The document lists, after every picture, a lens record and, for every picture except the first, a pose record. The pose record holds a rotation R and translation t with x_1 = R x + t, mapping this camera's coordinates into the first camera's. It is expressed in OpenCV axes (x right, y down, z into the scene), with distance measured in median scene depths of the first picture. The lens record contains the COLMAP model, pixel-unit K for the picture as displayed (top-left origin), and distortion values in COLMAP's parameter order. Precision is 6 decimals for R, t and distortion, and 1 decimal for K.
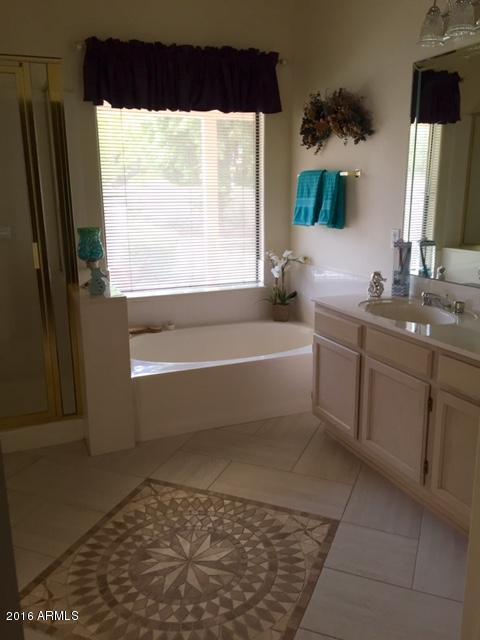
lens RADIAL K [[543.8, 0, 240.0], [0, 543.8, 320.0], [0, 0, 1]] dist [0.102975, -0.151366]
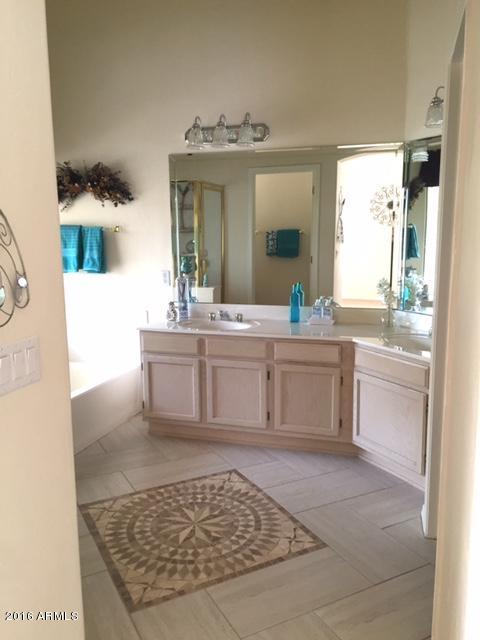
lens RADIAL K [[543.8, 0, 240.0], [0, 543.8, 320.0], [0, 0, 1]] dist [0.102975, -0.151366]
pose [[0.648360, -0.122727, 0.751377, -0.810212], [0.176330, 0.984293, 0.008617, -0.032457], [-0.740633, 0.126903, 0.659817, -0.015456]]
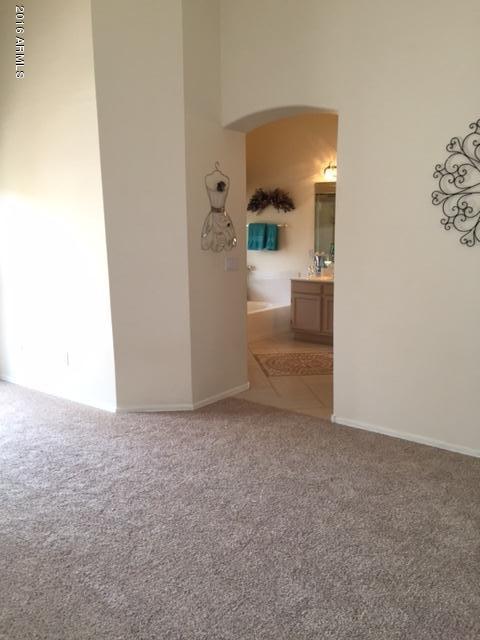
lens RADIAL K [[543.8, 0, 240.0], [0, 543.8, 320.0], [0, 0, 1]] dist [0.102975, -0.151366]
pose [[0.877369, -0.081120, 0.472909, -1.434233], [0.112677, 0.992876, -0.038732, 0.246719], [-0.466399, 0.087268, 0.880259, -1.146861]]
